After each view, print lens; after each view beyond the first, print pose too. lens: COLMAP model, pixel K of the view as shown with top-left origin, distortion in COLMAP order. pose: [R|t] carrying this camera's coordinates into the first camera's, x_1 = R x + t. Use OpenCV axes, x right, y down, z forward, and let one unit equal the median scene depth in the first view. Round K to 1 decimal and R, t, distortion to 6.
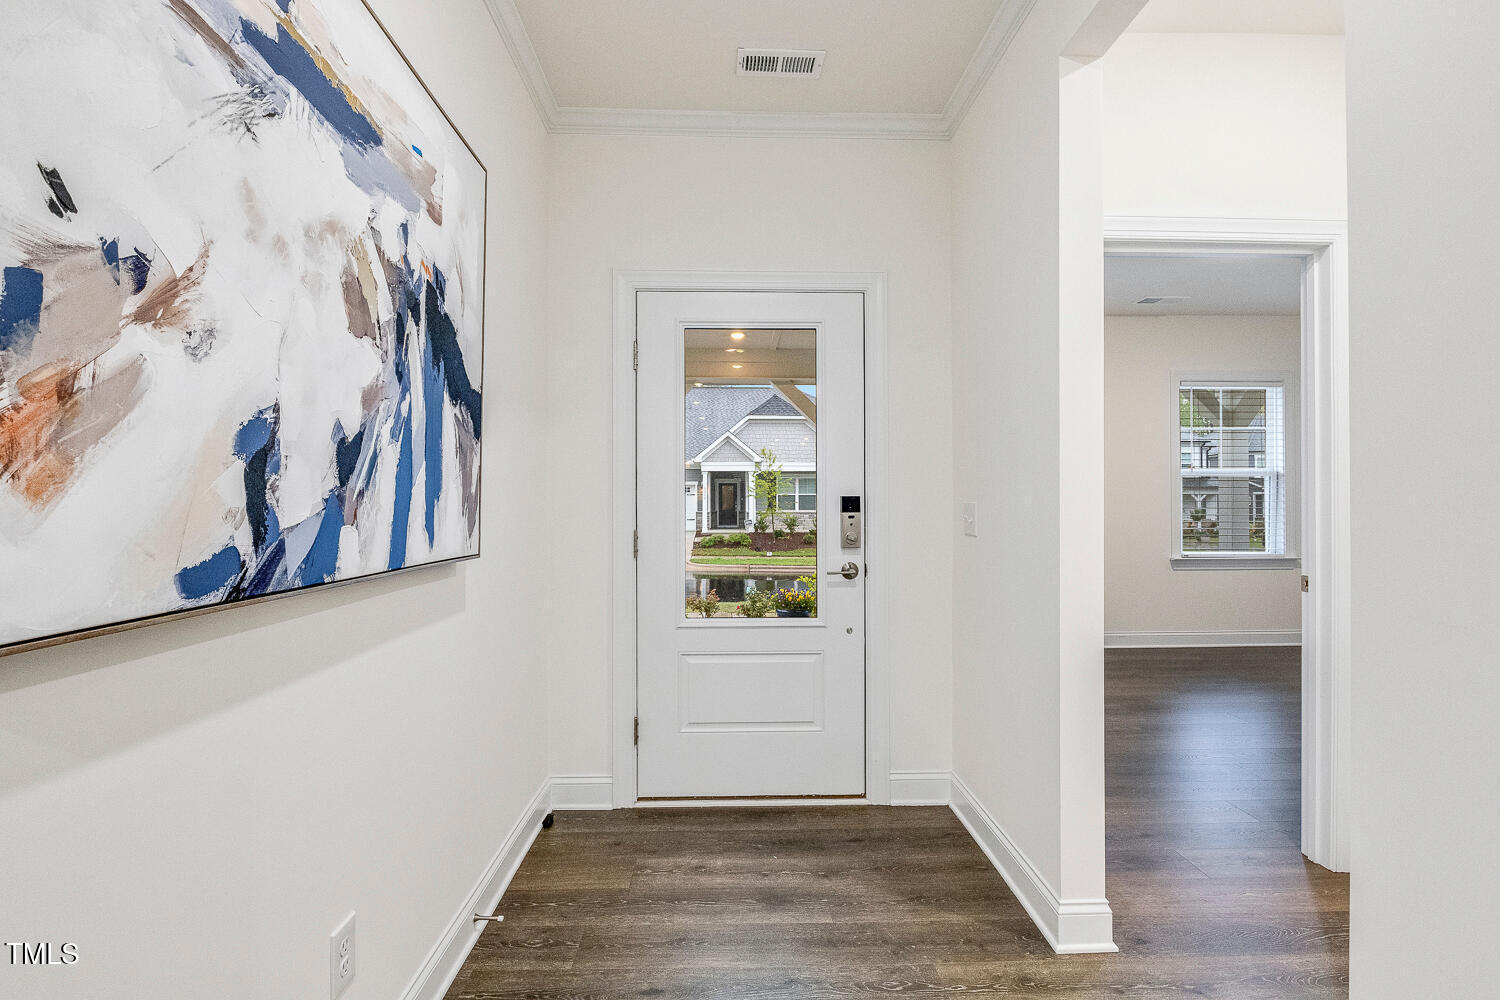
lens RADIAL K [[695.9, 0, 749.7], [0, 695.9, 497.6], [0, 0, 1]] dist [-0.004798, -0.000171]
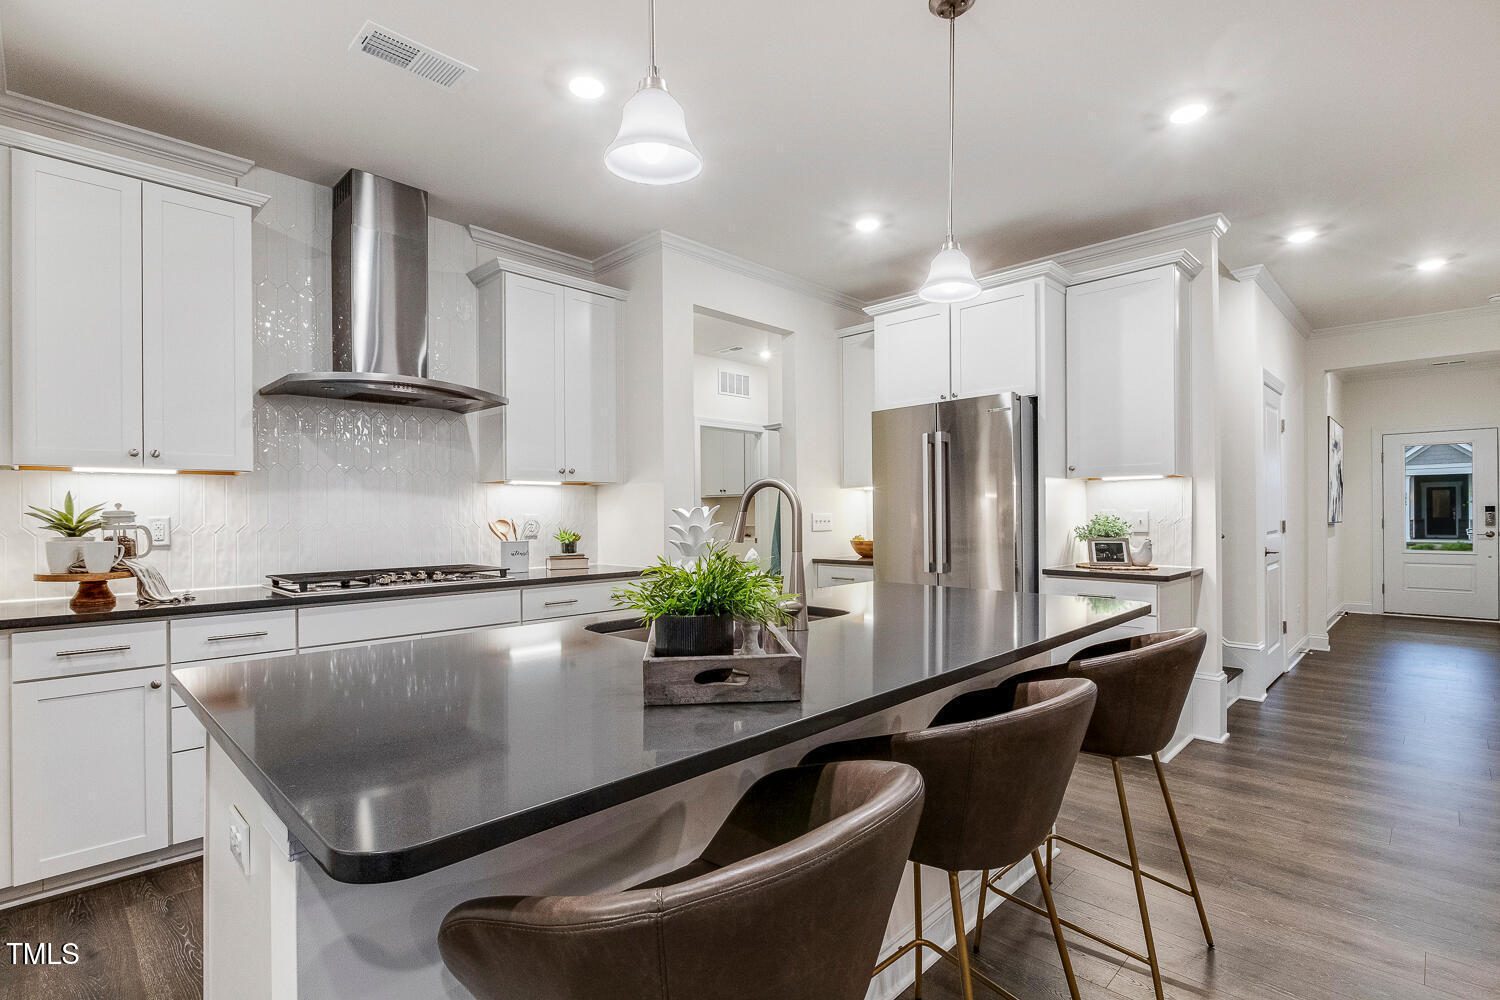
lens RADIAL K [[695.9, 0, 749.6], [0, 695.9, 511.2], [0, 0, 1]] dist [-0.004798, -0.000171]
pose [[0.682198, -0.004087, -0.731156, 0.015151], [0.009288, 0.999952, 0.003077, -0.001791], [0.731108, -0.008890, 0.682204, -0.296668]]
